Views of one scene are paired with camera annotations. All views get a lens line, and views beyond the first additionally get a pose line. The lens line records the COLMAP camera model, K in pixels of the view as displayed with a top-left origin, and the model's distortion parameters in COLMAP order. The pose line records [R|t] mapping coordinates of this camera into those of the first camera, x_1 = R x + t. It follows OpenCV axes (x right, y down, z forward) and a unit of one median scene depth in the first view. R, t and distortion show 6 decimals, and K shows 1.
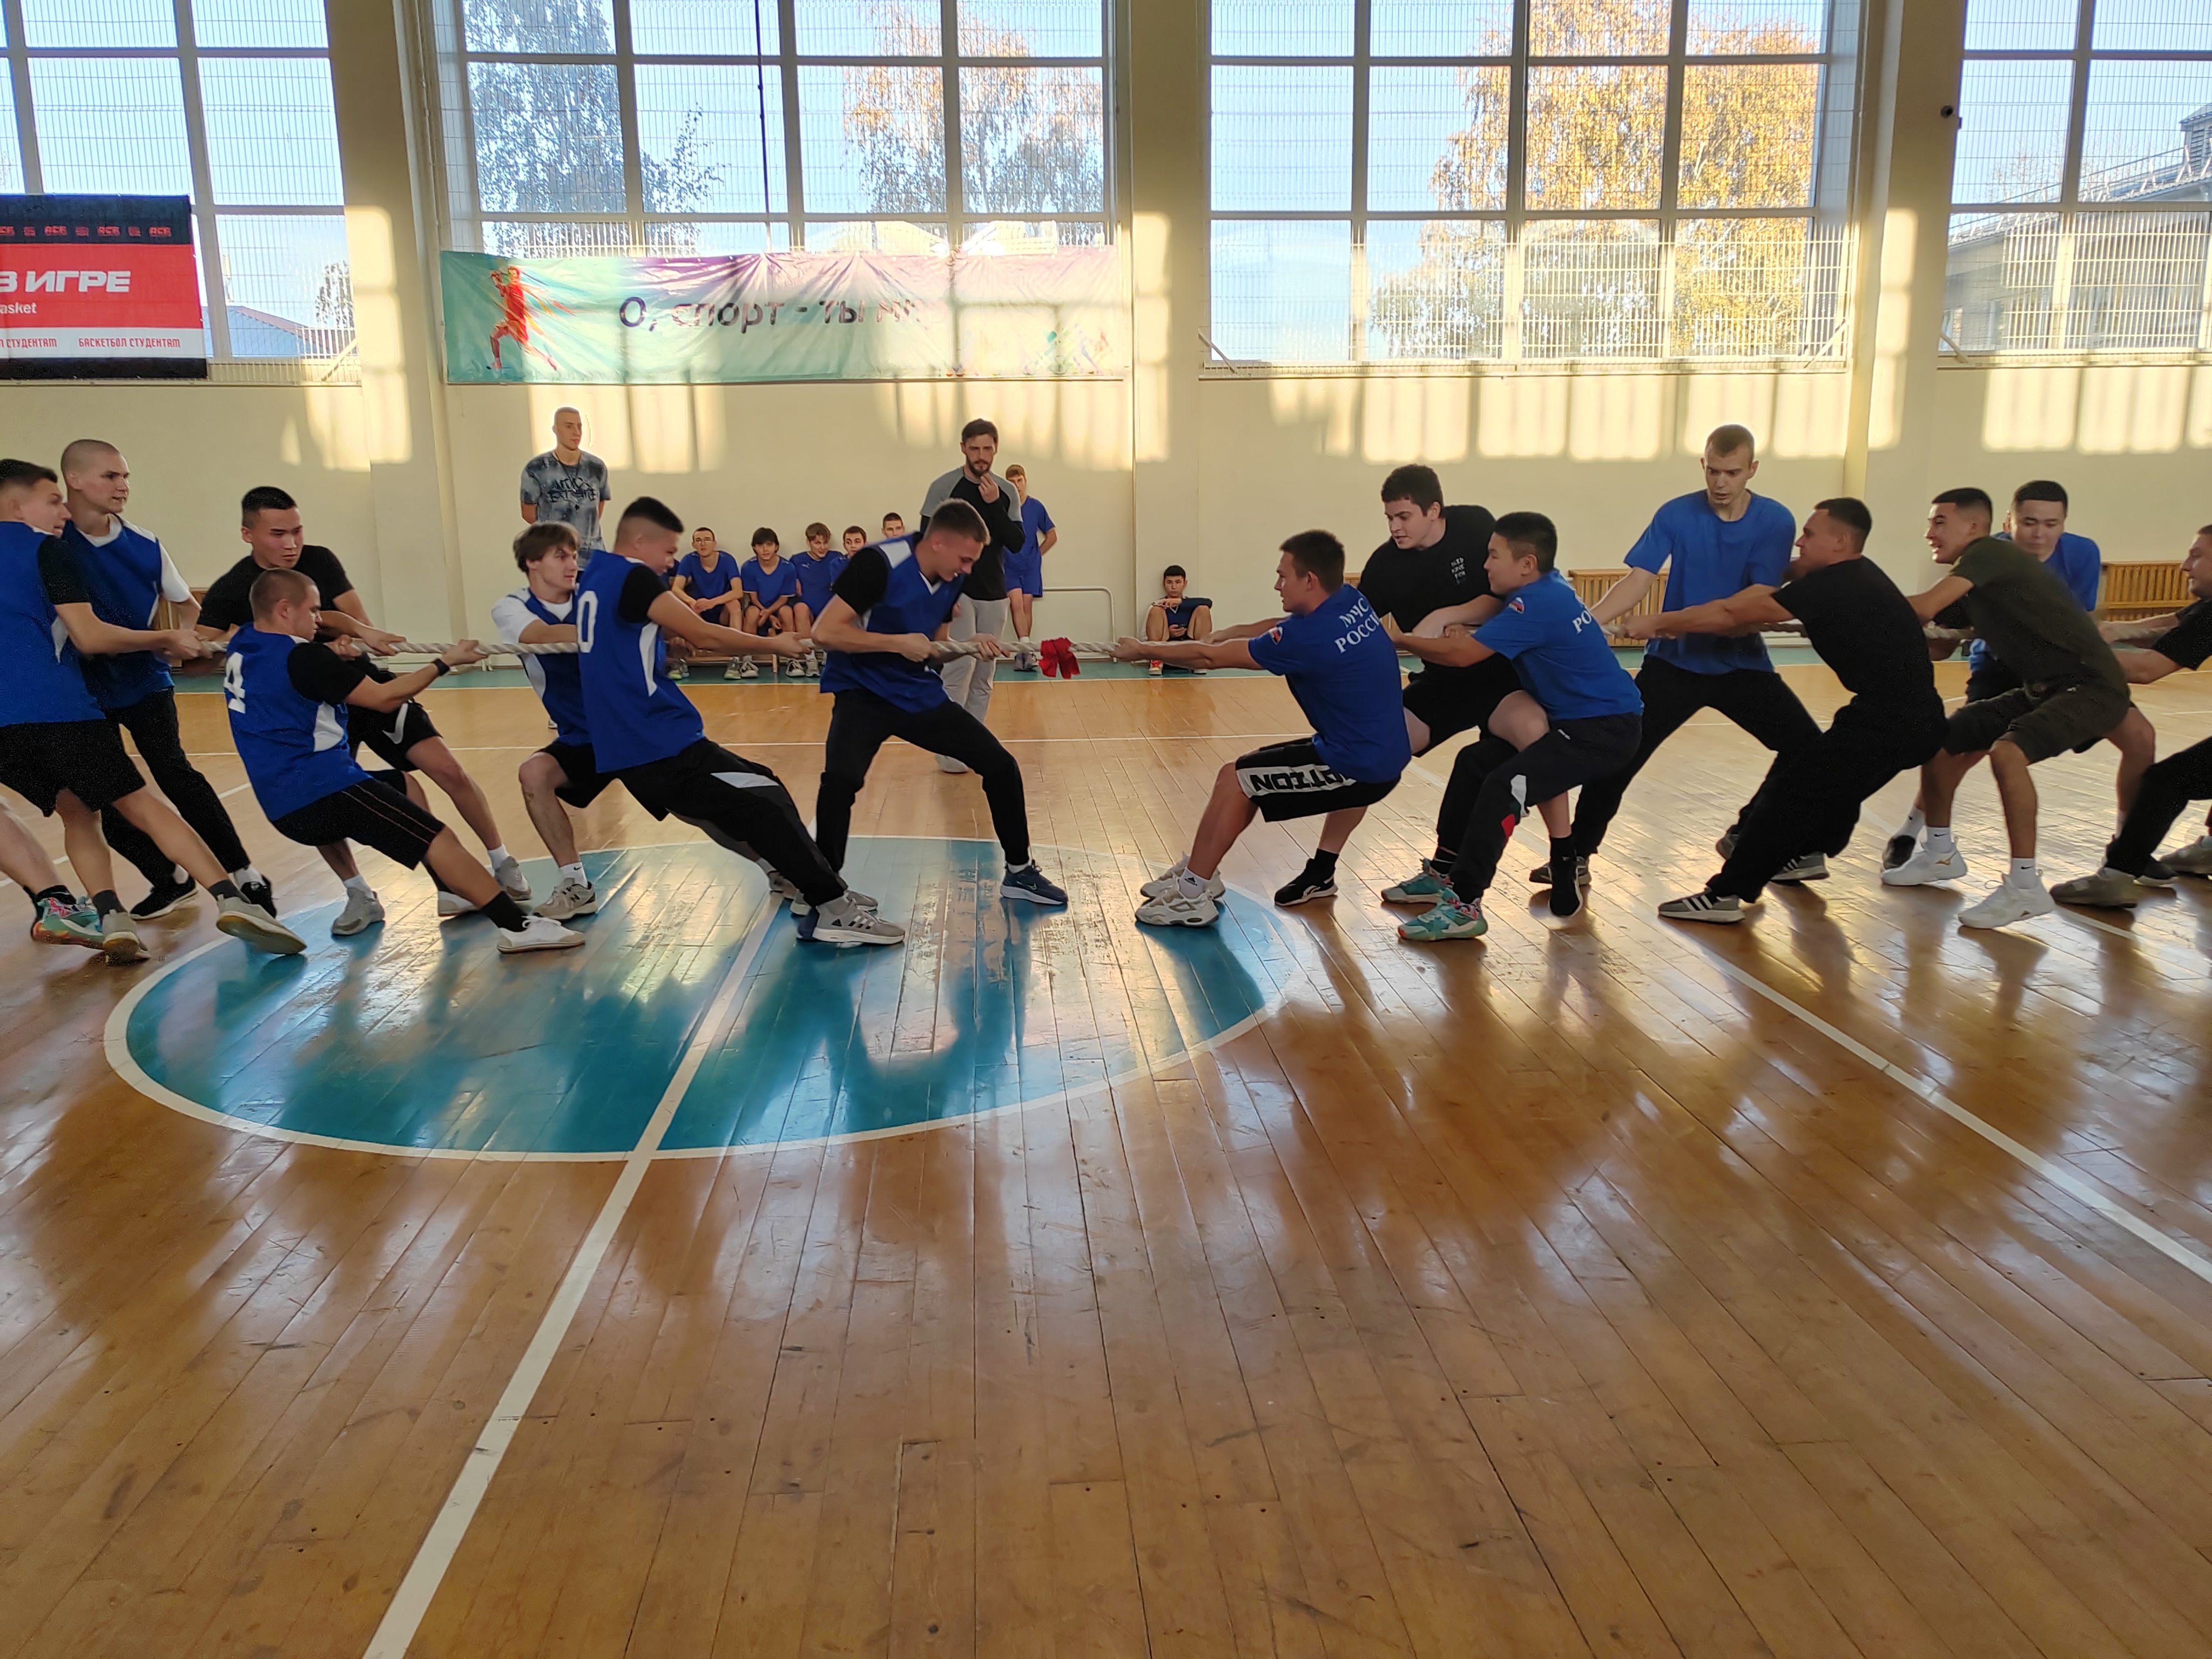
lens RADIAL K [[1524.4, 0, 1106.0], [0, 1524.4, 829.5], [0, 0, 1]] dist [-0.005051, 0.027127]
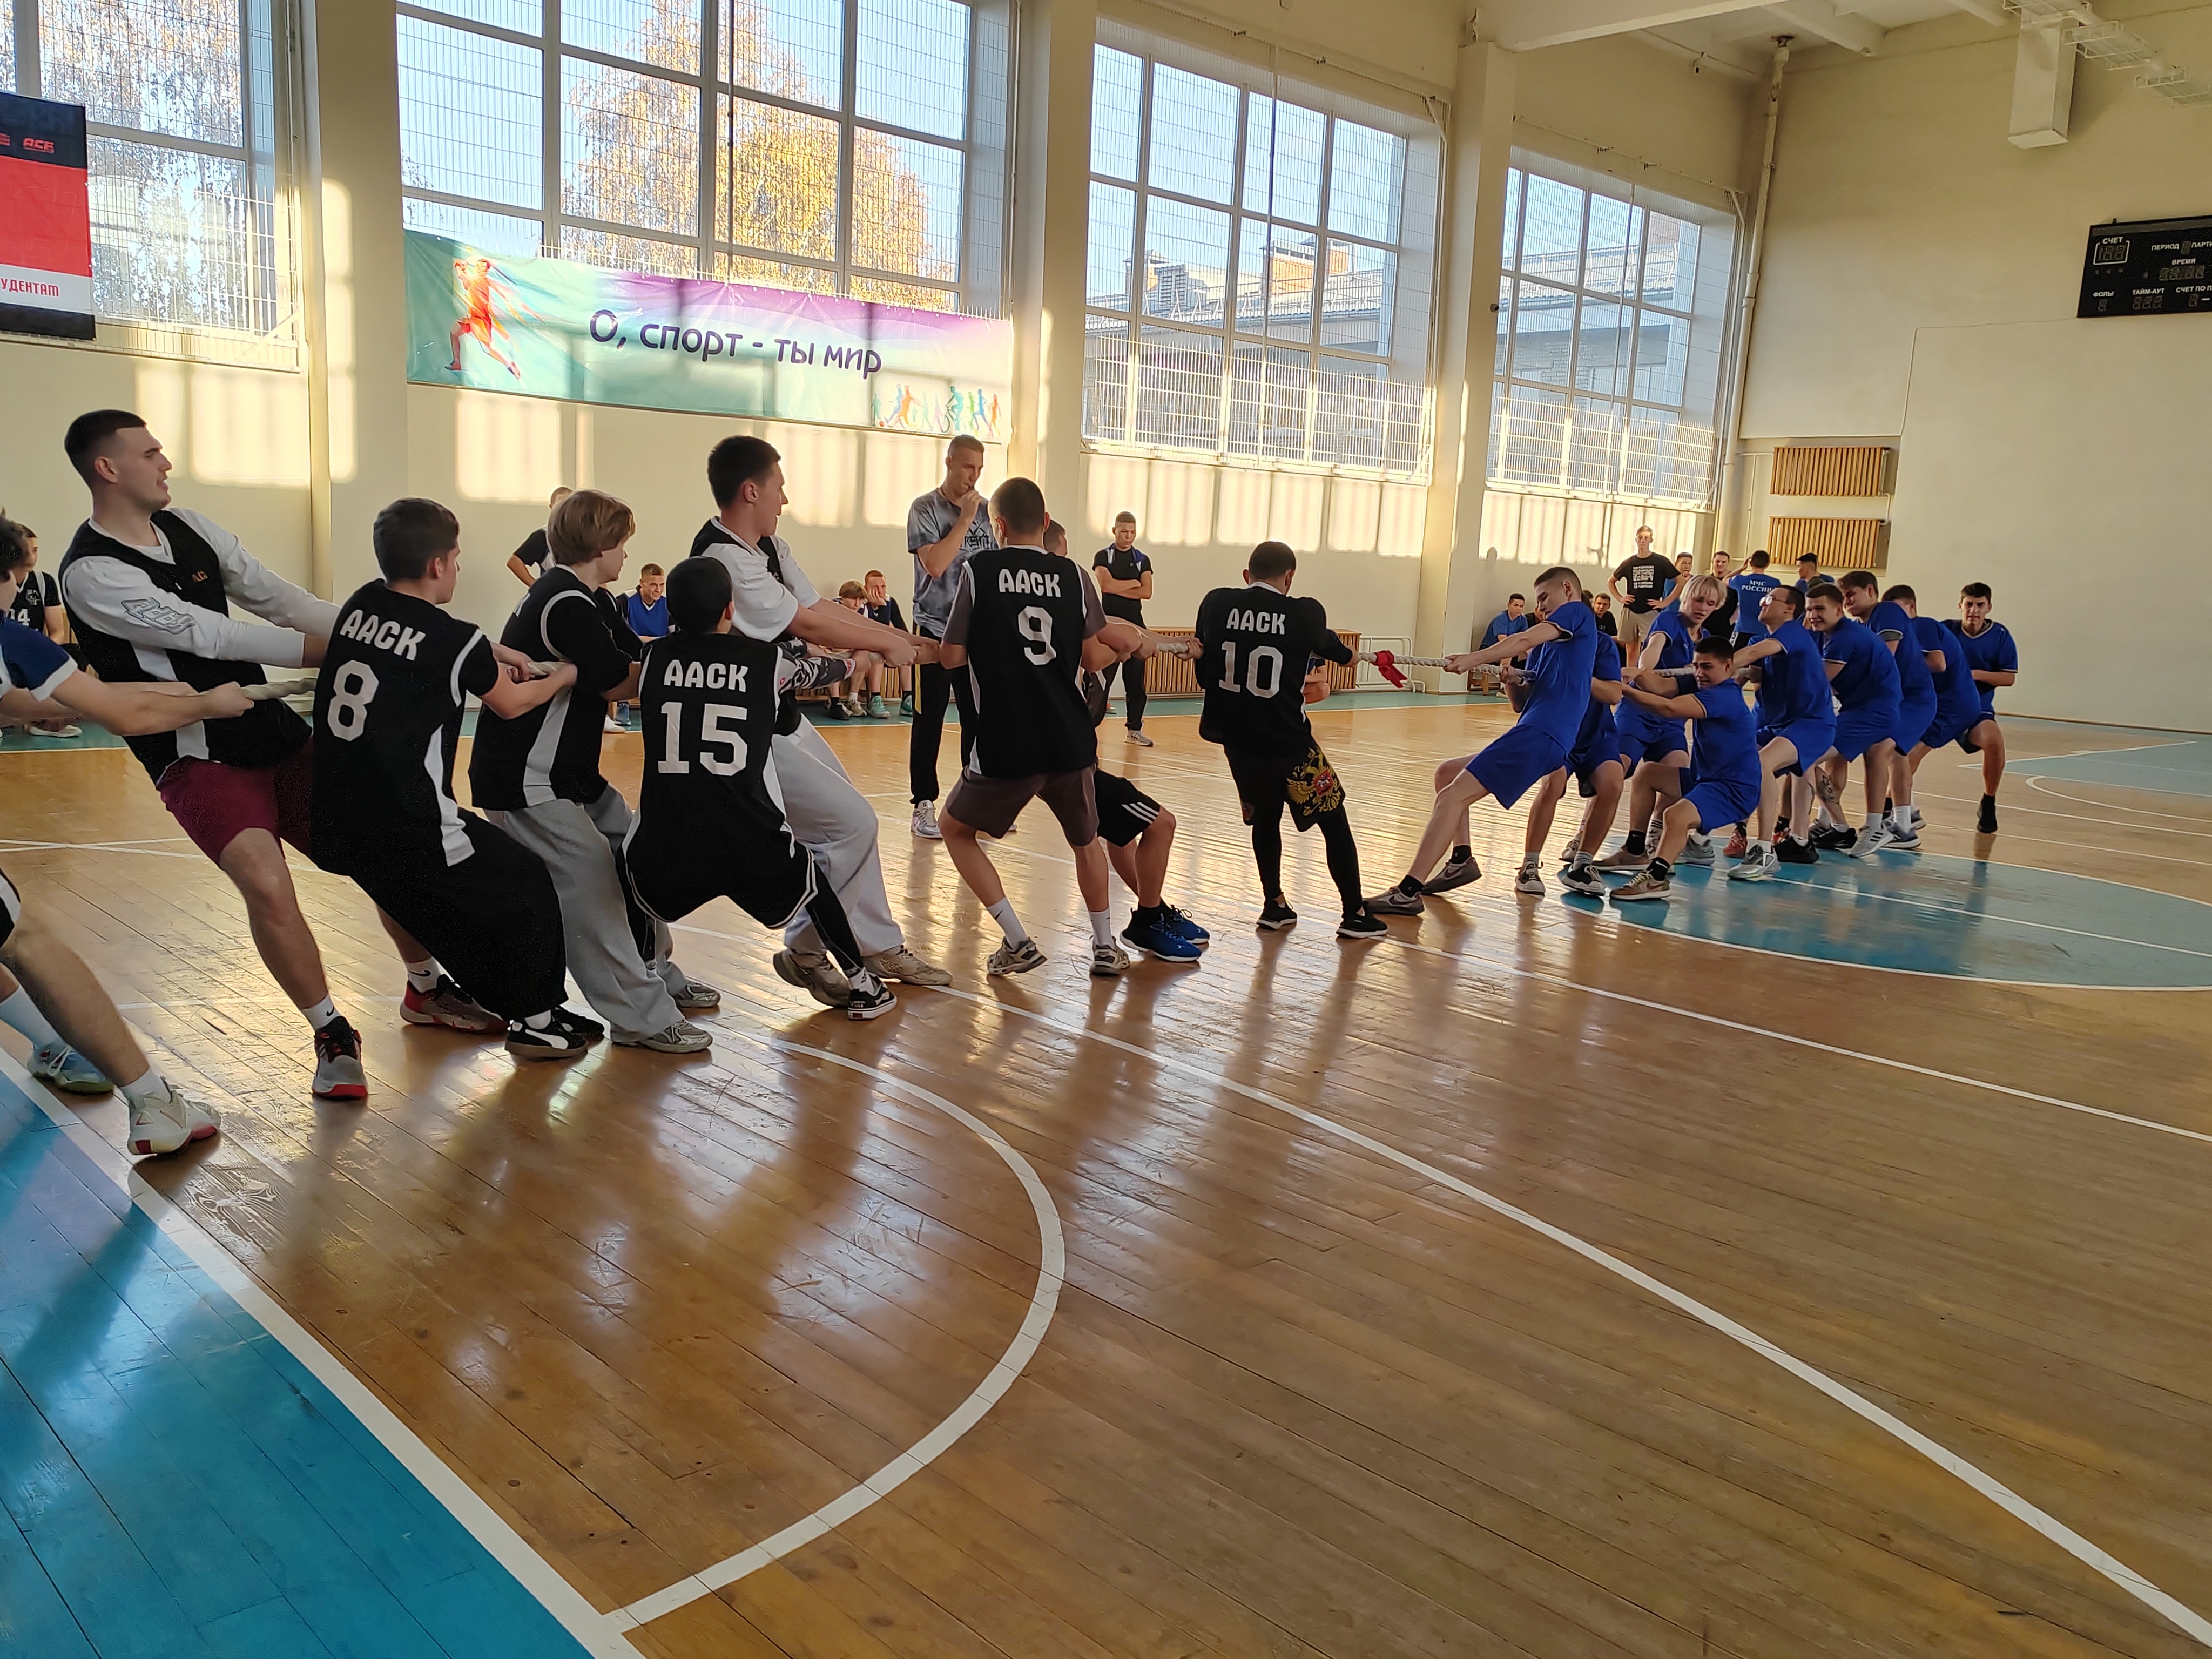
lens RADIAL K [[1834.8, 0, 1106.0], [0, 1834.8, 829.5], [0, 0, 1]] dist [0.003906, -0.001849]
pose [[0.778637, -0.036417, 0.626417, -0.777856], [0.069665, 0.997160, -0.028624, 0.010944], [-0.623595, 0.065927, 0.778963, -0.017664]]
